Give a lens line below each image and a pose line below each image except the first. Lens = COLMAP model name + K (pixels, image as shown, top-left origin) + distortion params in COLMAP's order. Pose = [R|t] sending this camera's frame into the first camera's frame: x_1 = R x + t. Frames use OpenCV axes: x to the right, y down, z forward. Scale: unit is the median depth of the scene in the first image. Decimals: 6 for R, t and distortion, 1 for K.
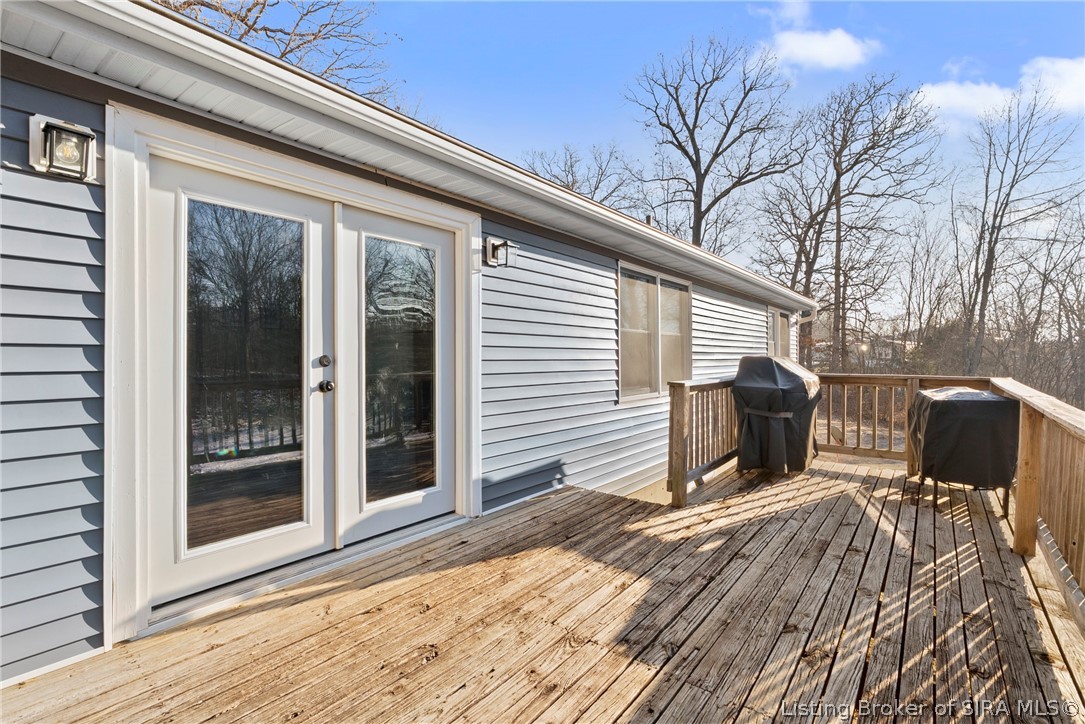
lens RADIAL K [[501.3, 0, 552.4], [0, 501.3, 362.2], [0, 0, 1]] dist [-0.003437, 0.001342]
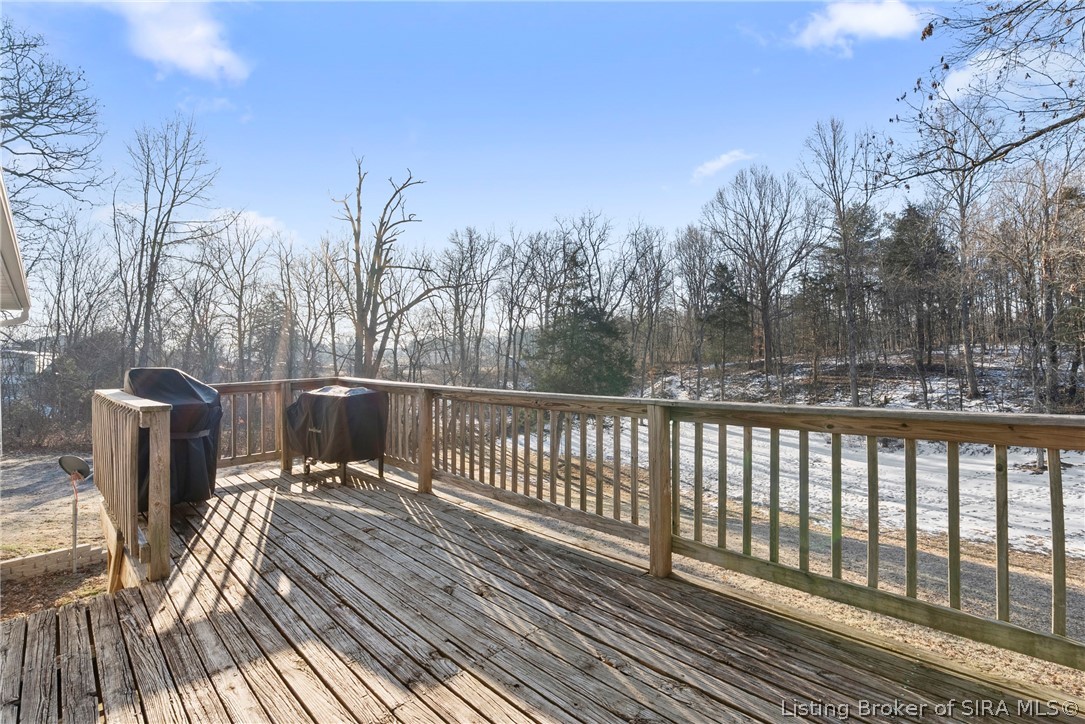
lens RADIAL K [[501.3, 0, 551.9], [0, 501.3, 355.8], [0, 0, 1]] dist [-0.003437, 0.001342]
pose [[0.143529, -0.016703, 0.989505, -0.443949], [0.049211, 0.998741, 0.009721, -0.013779], [-0.988422, 0.047299, 0.144170, 0.380698]]
